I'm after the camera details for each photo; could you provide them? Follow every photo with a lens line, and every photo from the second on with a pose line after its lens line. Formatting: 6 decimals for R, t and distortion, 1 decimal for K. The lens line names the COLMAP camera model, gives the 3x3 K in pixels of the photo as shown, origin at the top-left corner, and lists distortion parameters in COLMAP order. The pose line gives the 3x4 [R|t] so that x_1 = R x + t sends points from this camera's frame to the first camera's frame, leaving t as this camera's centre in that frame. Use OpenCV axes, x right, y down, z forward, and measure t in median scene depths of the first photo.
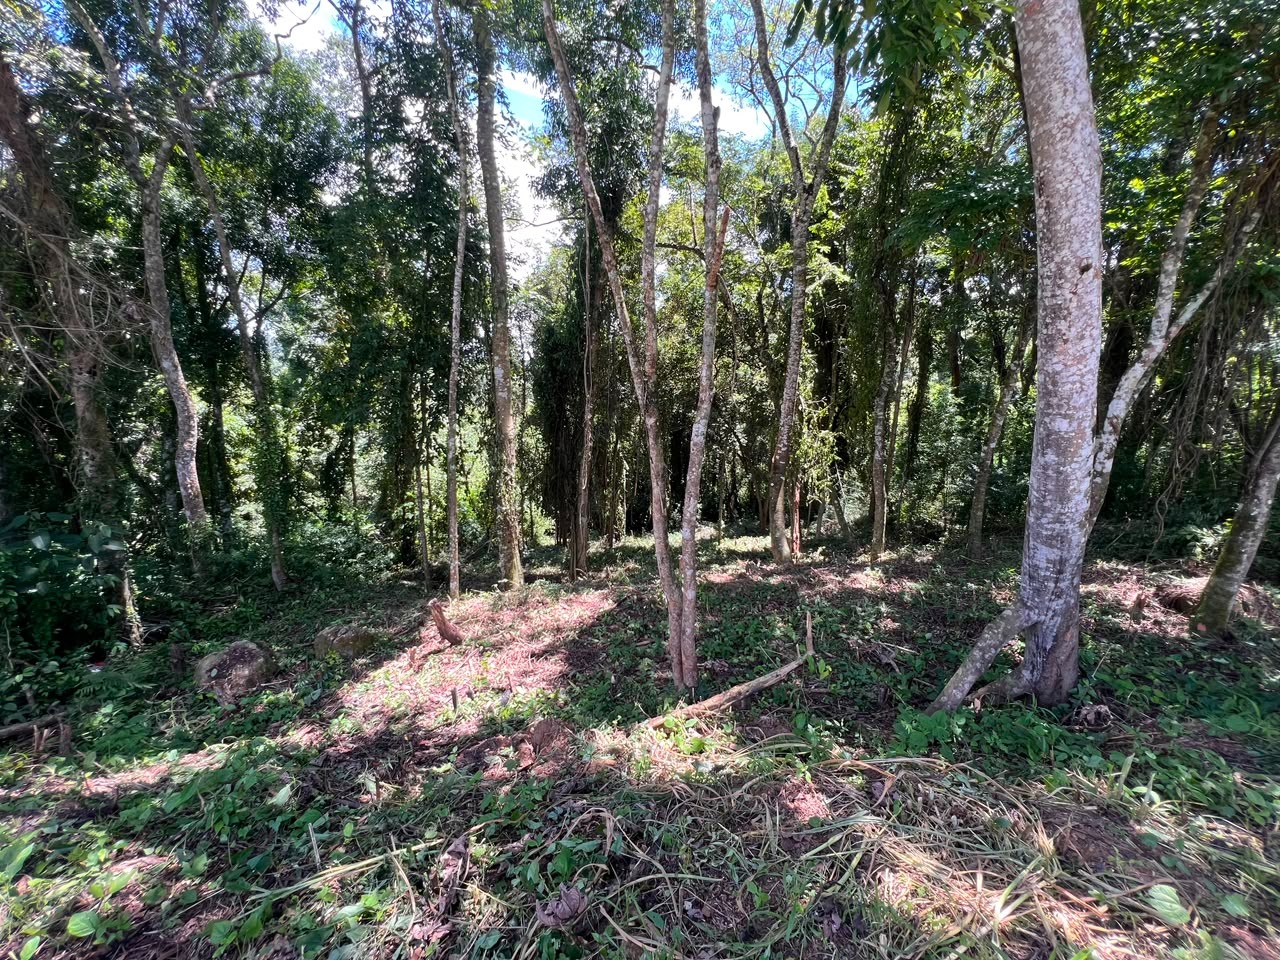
lens RADIAL K [[514.3, 0, 640.0], [0, 514.3, 480.0], [0, 0, 1]] dist [-0.001642, -0.000093]
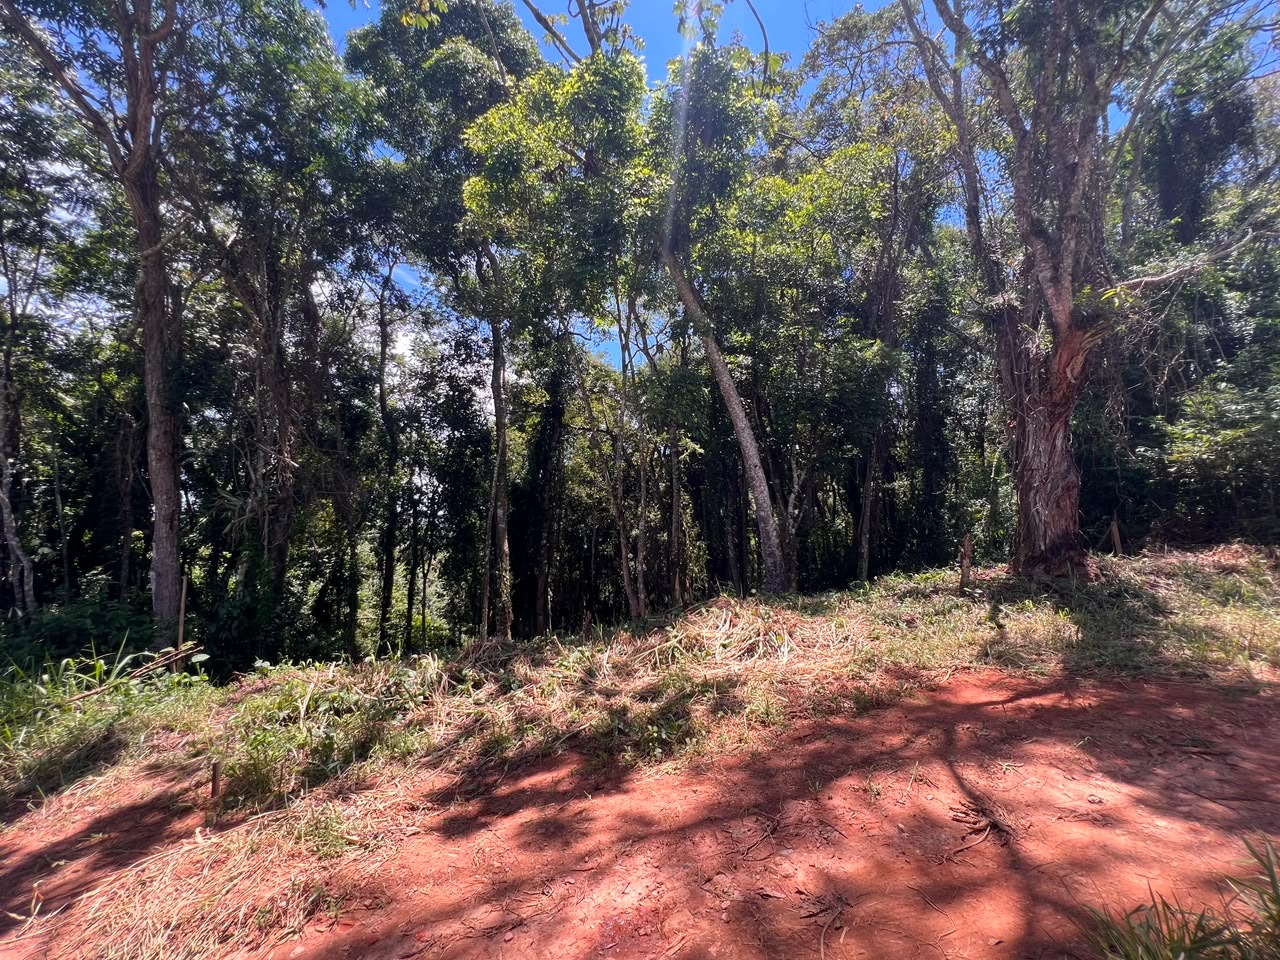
lens RADIAL K [[514.3, 0, 640.0], [0, 514.3, 480.0], [0, 0, 1]] dist [-0.001642, -0.000093]
pose [[0.978370, -0.023518, 0.205523, -0.143220], [0.080086, 0.959103, -0.271490, 0.137899], [-0.190733, 0.282077, 0.940241, -0.512576]]
